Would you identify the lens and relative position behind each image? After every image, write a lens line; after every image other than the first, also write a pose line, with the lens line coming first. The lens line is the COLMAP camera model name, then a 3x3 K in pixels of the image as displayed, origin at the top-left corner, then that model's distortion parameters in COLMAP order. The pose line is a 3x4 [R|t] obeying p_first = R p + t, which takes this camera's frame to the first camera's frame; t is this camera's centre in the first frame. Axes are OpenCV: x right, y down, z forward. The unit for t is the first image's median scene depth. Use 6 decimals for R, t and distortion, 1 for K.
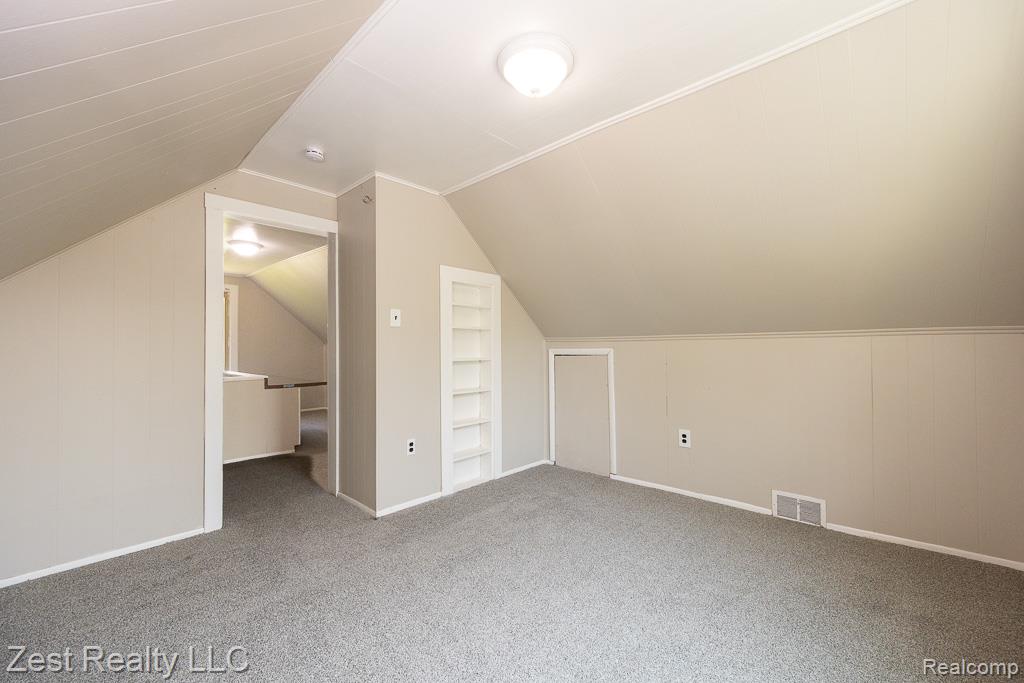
lens RADIAL K [[421.3, 0, 512.0], [0, 421.3, 344.3], [0, 0, 1]] dist [0.003160, 0.000021]
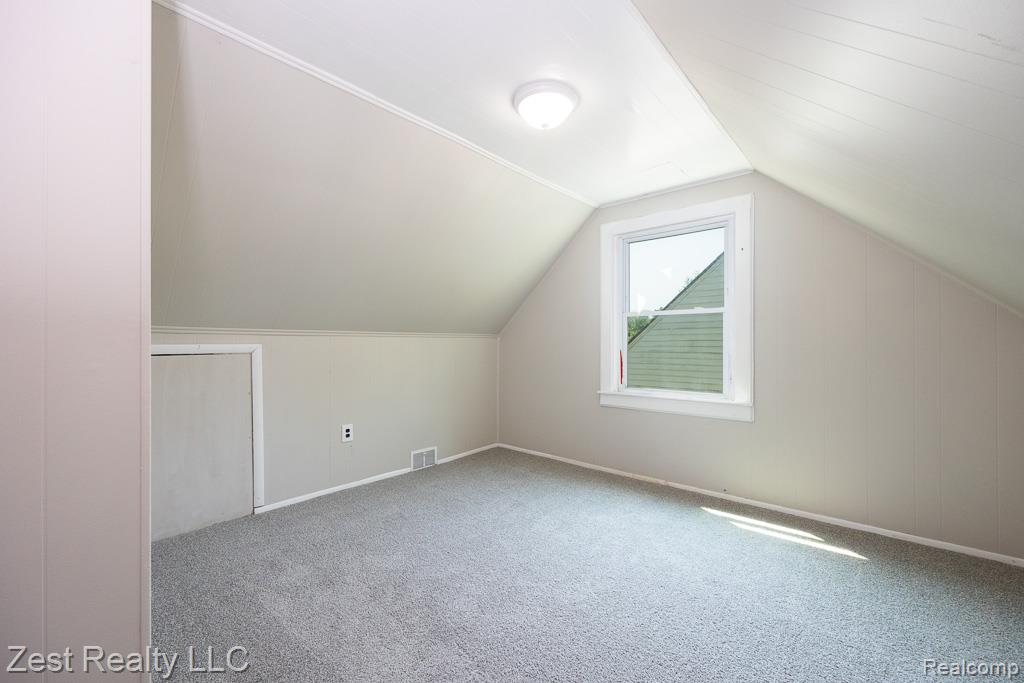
lens RADIAL K [[421.3, 0, 512.0], [0, 421.3, 343.9], [0, 0, 1]] dist [0.003160, 0.000021]
pose [[-0.040009, 0.010888, 0.999140, -0.625018], [-0.007266, 0.999911, -0.011187, 0.016269], [-0.999173, -0.007707, -0.039926, 0.641564]]
